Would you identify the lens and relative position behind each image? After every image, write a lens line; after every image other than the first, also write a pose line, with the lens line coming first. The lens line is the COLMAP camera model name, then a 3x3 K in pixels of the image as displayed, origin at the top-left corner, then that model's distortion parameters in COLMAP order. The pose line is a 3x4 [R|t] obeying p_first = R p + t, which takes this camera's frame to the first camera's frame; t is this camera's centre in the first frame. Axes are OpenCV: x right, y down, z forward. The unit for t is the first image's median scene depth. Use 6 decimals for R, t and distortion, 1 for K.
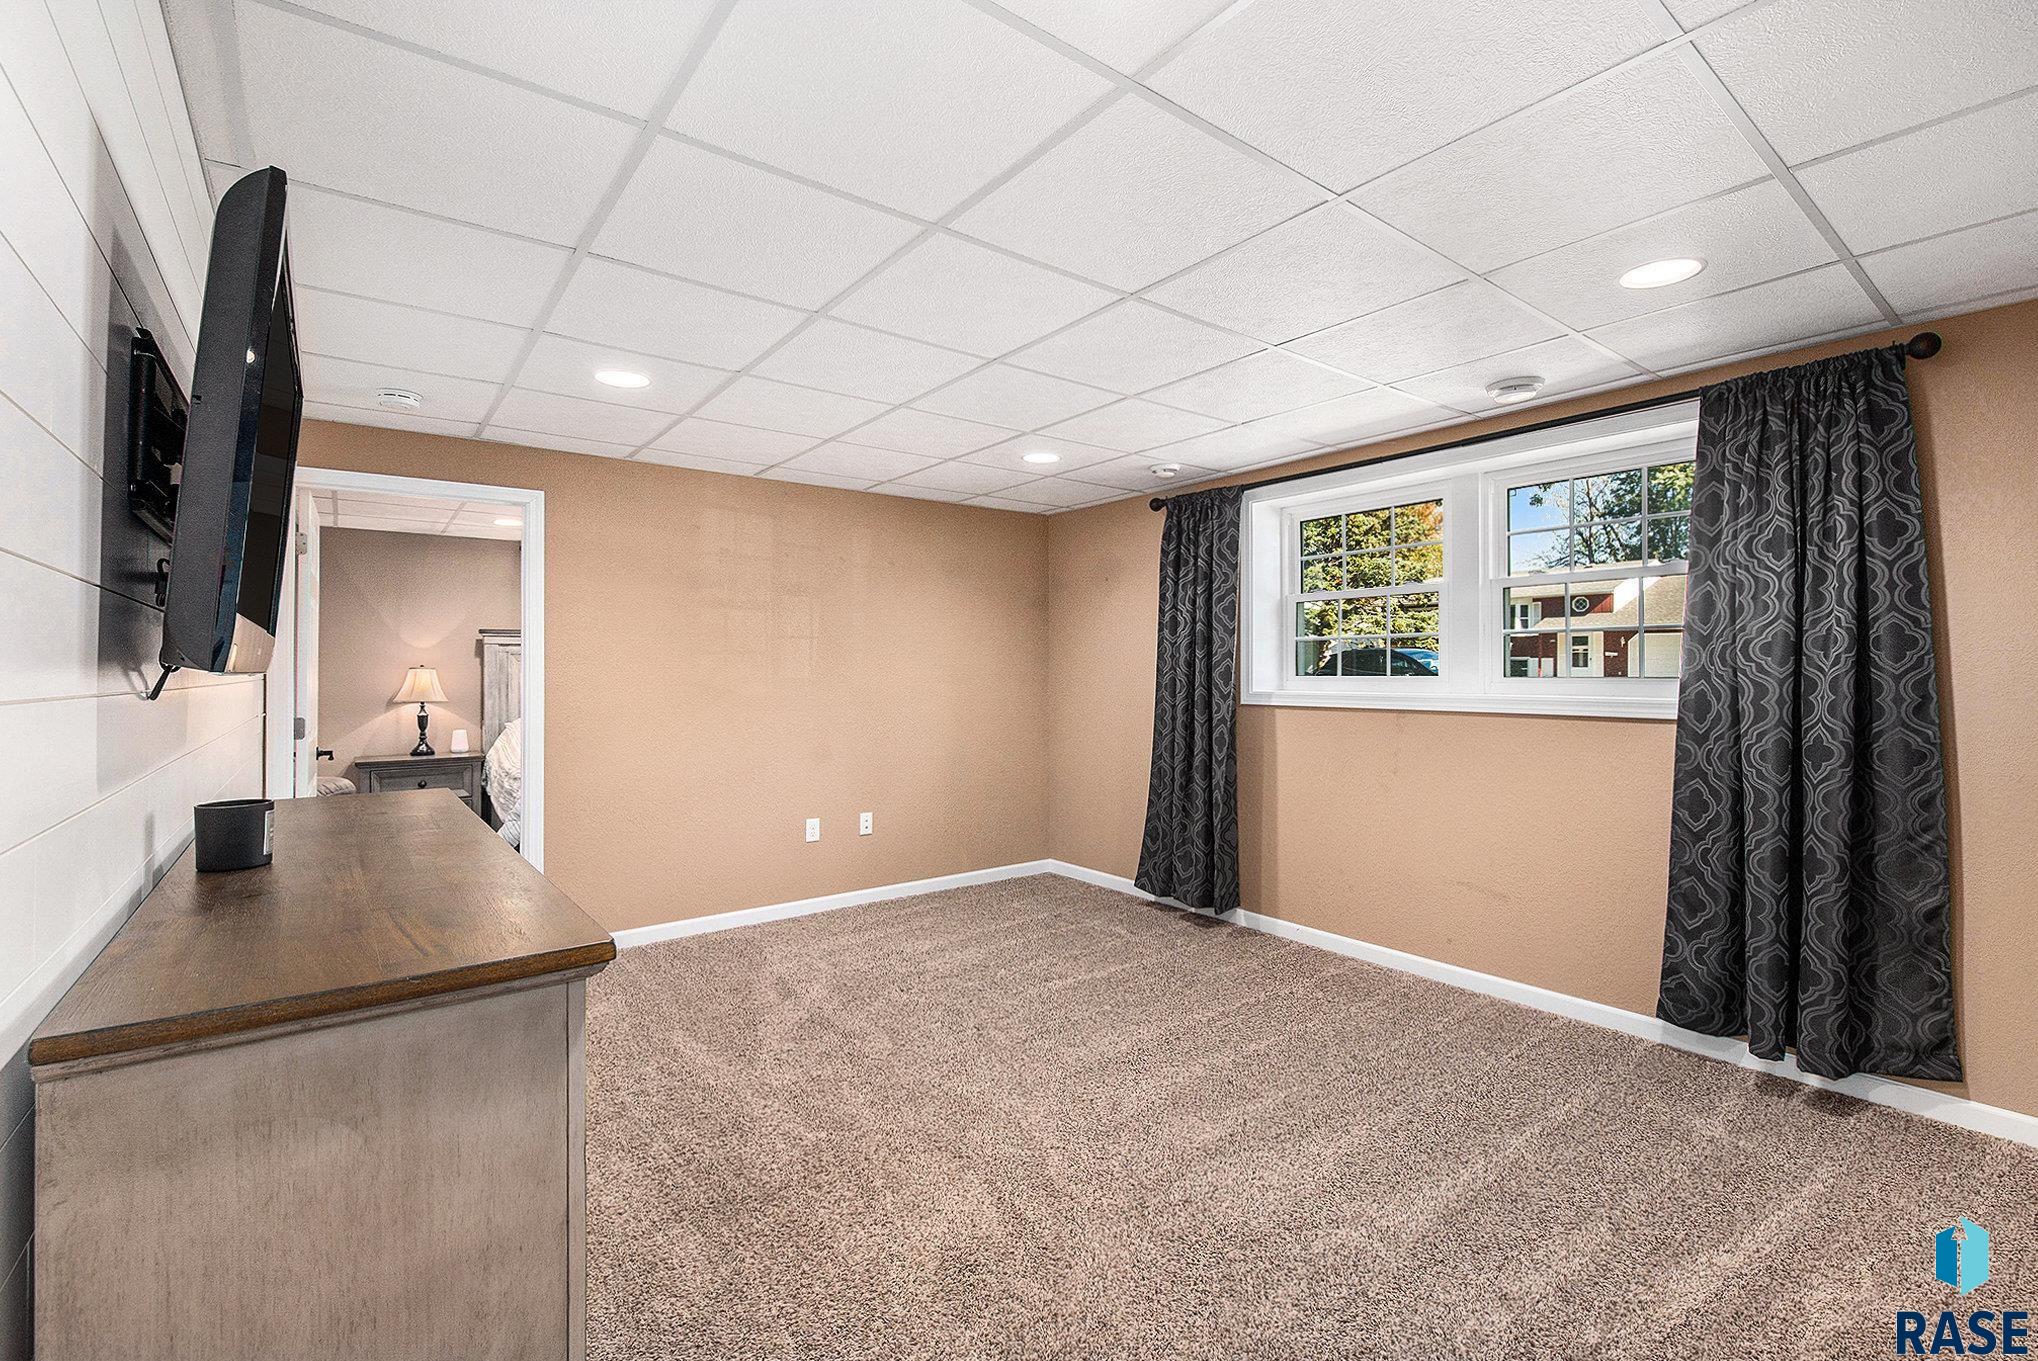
lens RADIAL K [[886.4, 0, 1015.5], [0, 886.4, 669.6], [0, 0, 1]] dist [-0.003194, -0.000888]
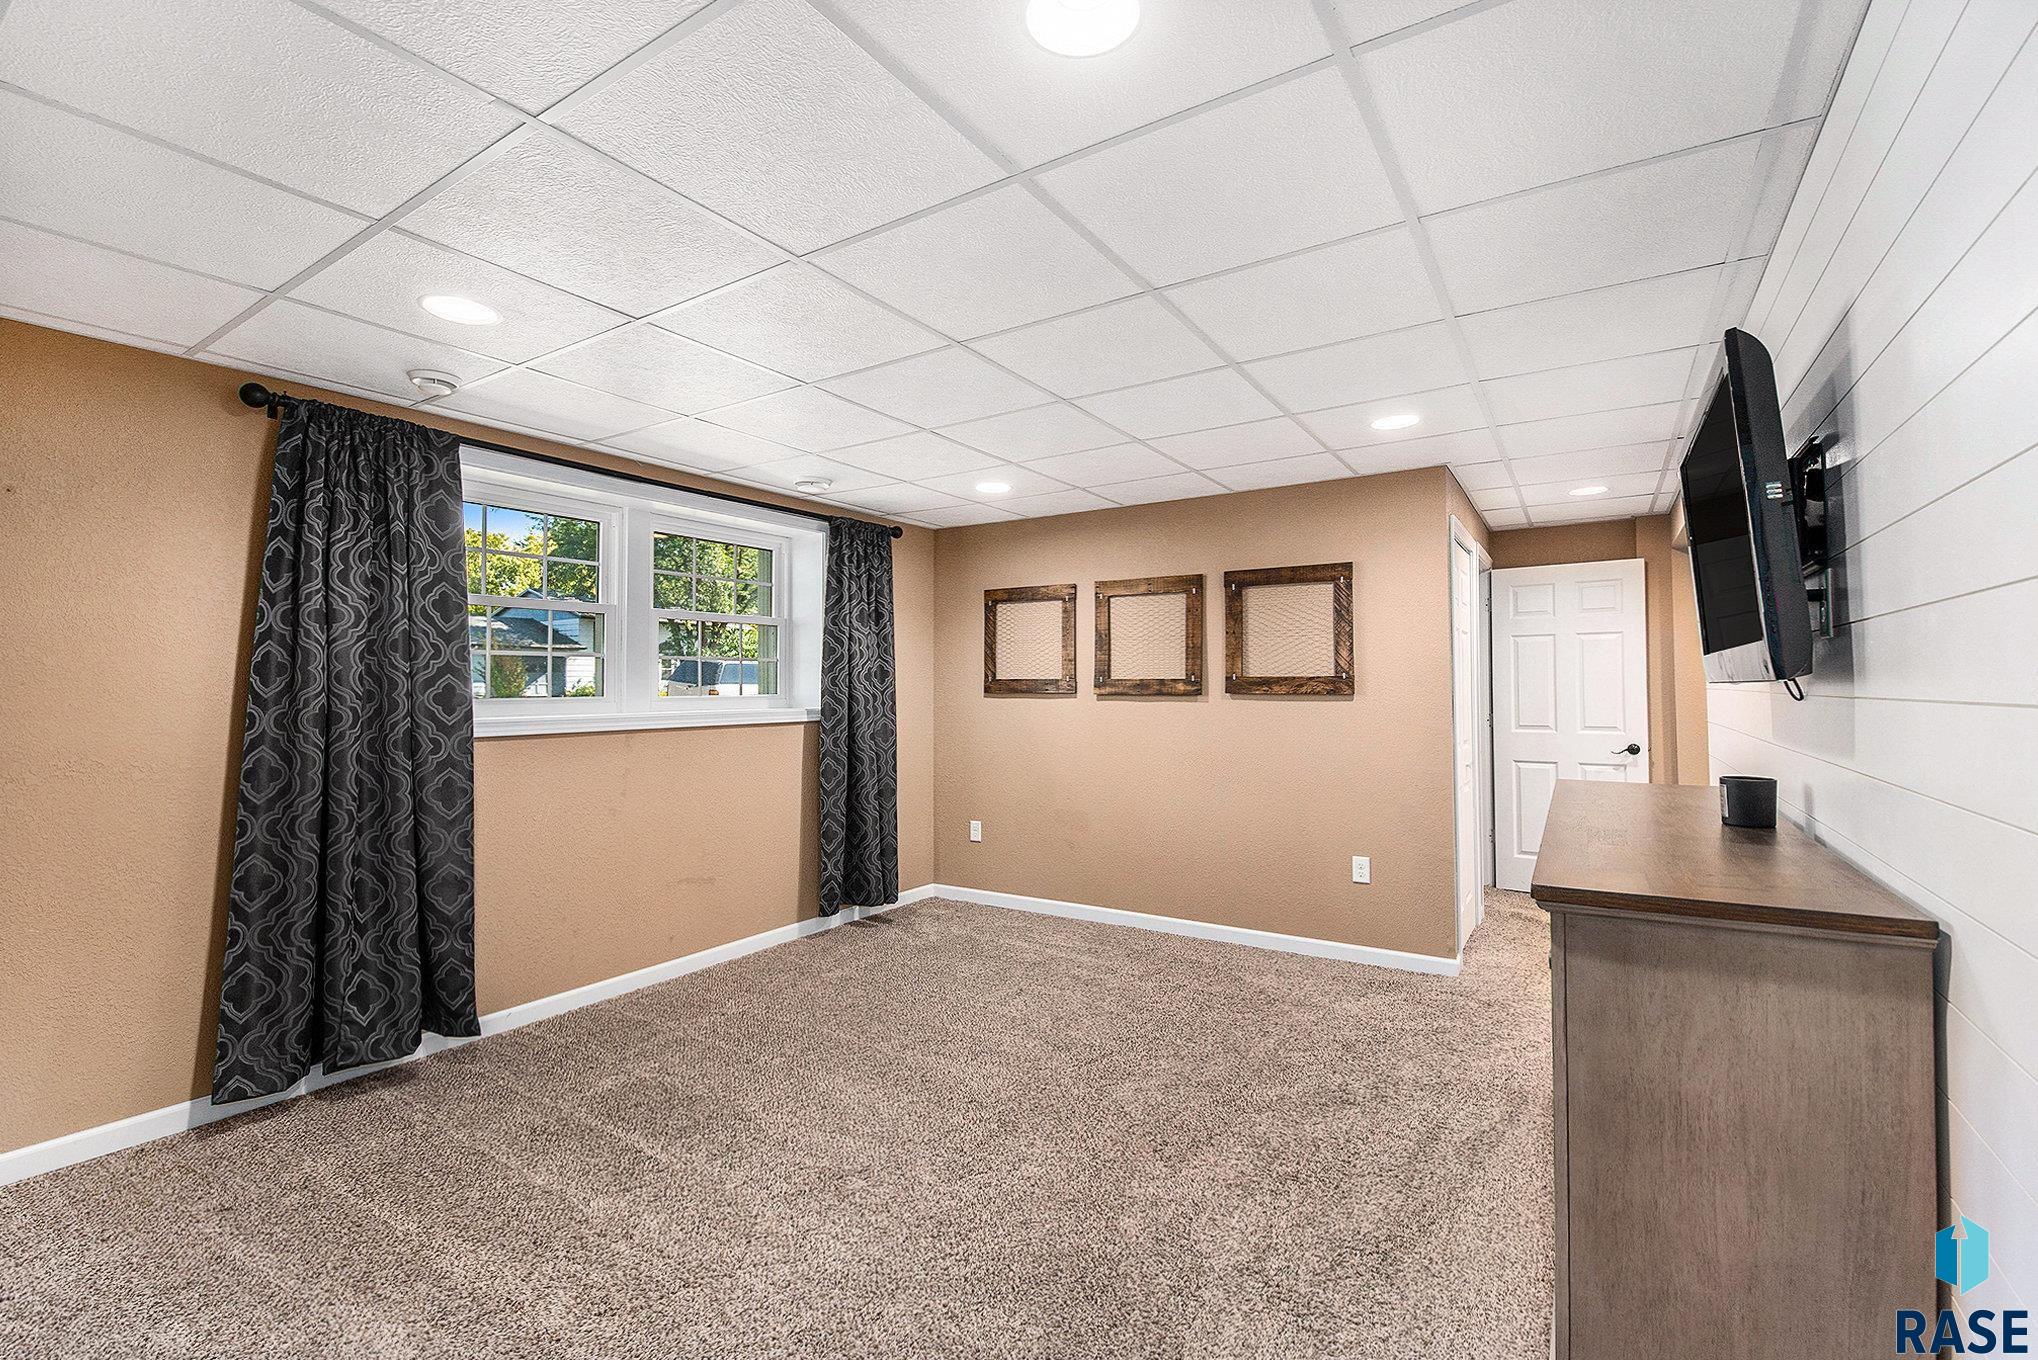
lens RADIAL K [[886.4, 0, 1026.3], [0, 886.4, 677.8], [0, 0, 1]] dist [-0.003194, -0.000888]
pose [[-0.335226, 0.009822, 0.942086, -0.616470], [0.000524, 0.999947, -0.010239, -0.003153], [-0.942137, -0.002938, -0.335214, 0.855768]]
